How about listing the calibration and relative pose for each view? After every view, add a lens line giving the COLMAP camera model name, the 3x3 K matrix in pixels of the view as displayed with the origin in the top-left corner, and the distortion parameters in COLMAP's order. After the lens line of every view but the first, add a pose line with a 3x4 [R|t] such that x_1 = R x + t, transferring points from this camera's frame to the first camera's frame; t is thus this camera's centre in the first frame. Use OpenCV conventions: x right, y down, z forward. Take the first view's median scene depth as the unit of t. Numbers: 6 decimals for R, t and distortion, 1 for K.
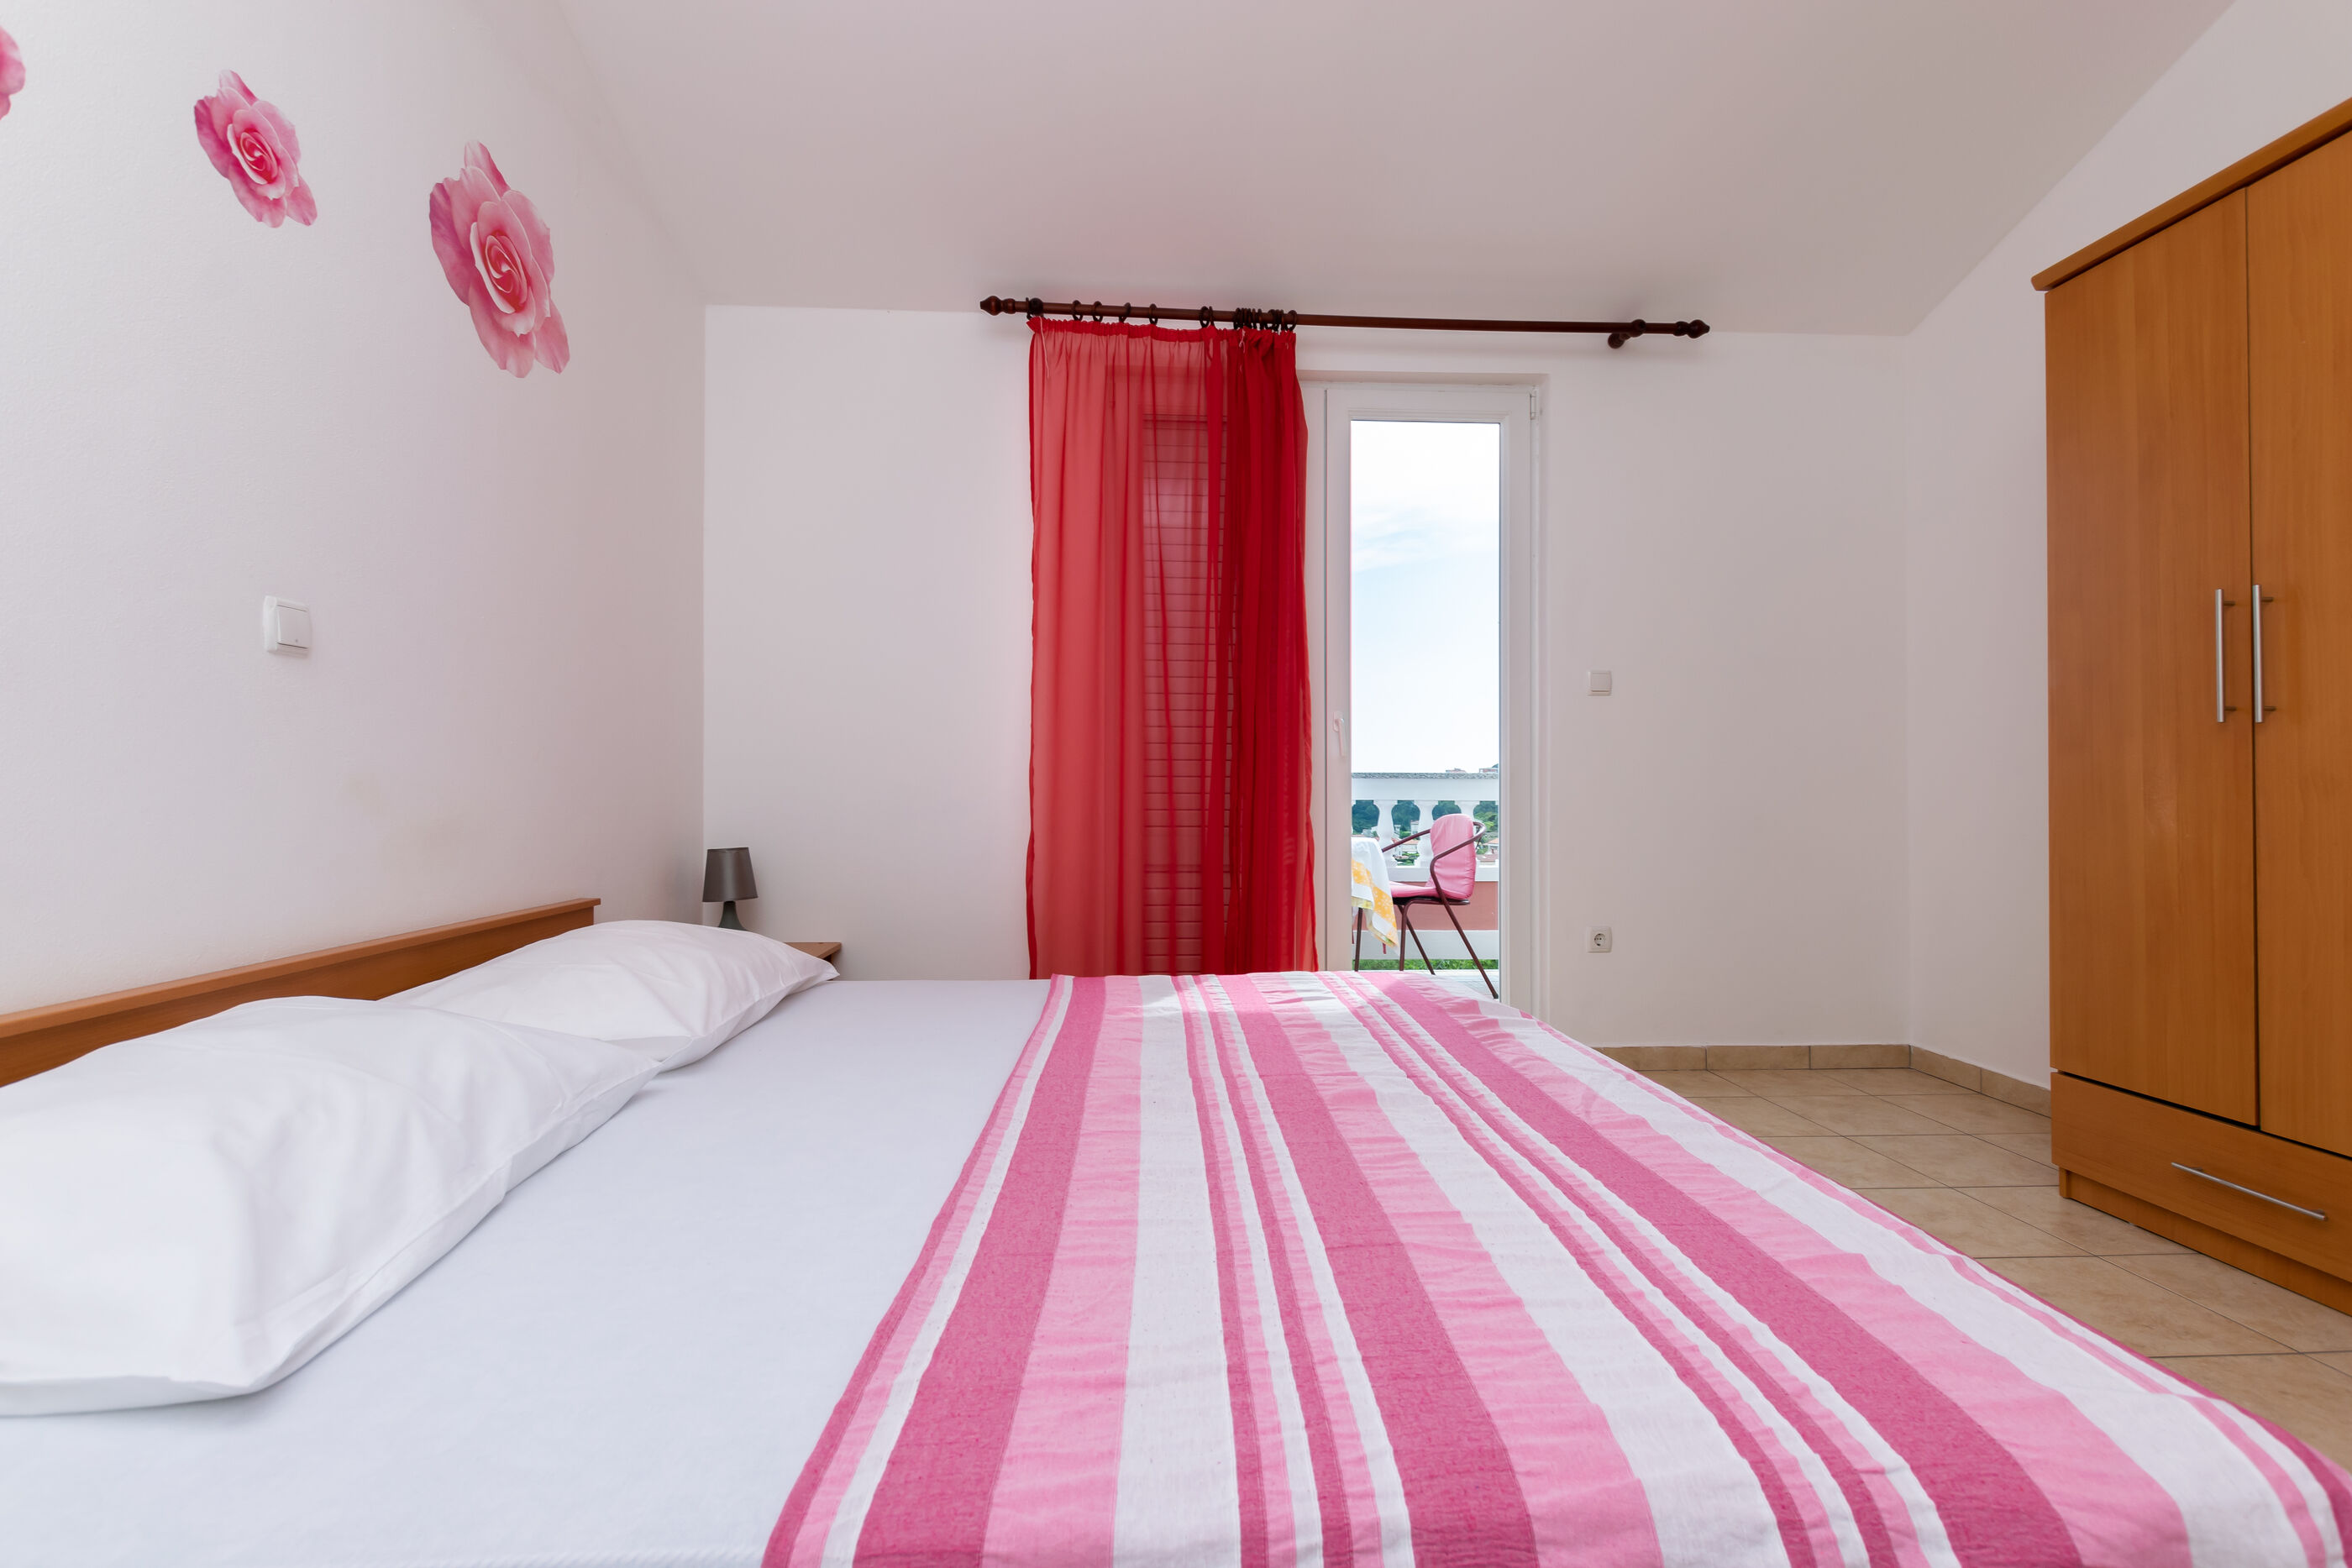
lens RADIAL K [[1004.3, 0, 1222.6], [0, 1004.3, 784.7], [0, 0, 1]] dist [0.005471, -0.001115]
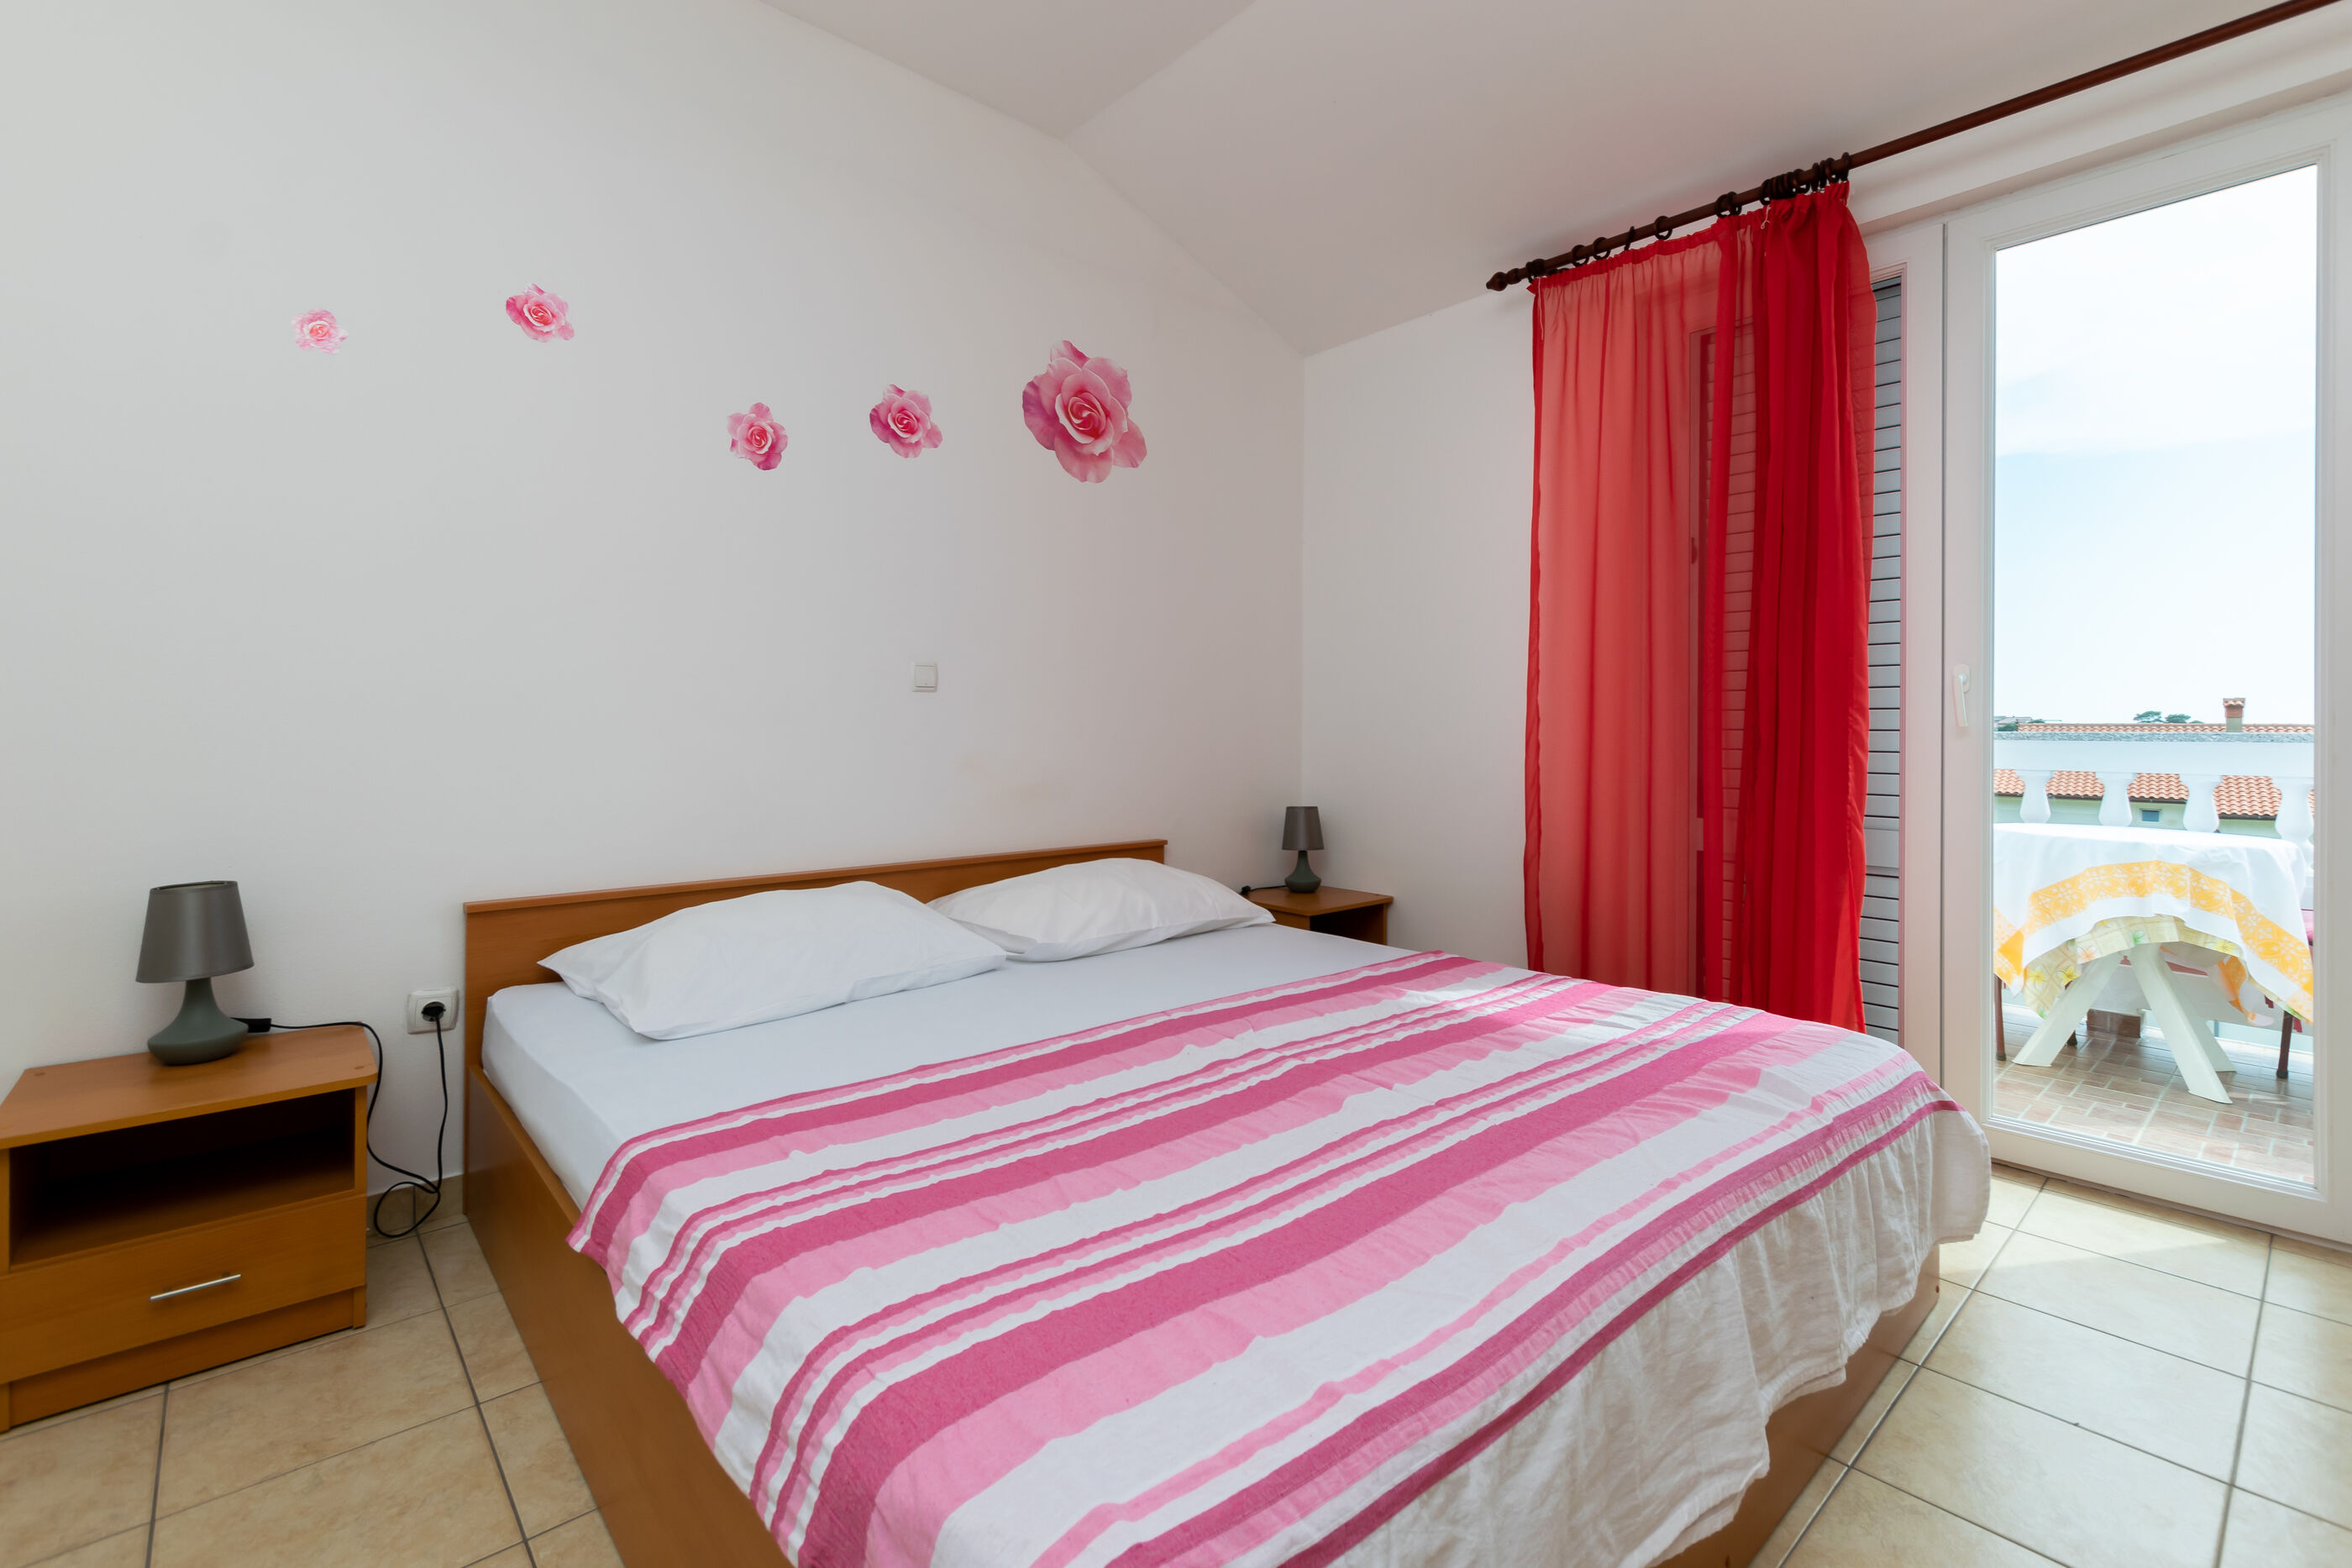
lens RADIAL K [[1050.1, 0, 1174.8], [0, 1050.1, 731.7], [0, 0, 1]] dist [0.001609, -0.000458]
pose [[0.613758, 0.001948, -0.789491, 0.415259], [0.001559, 0.999992, 0.003680, -0.032239], [0.789492, -0.003489, 0.613751, 0.101999]]
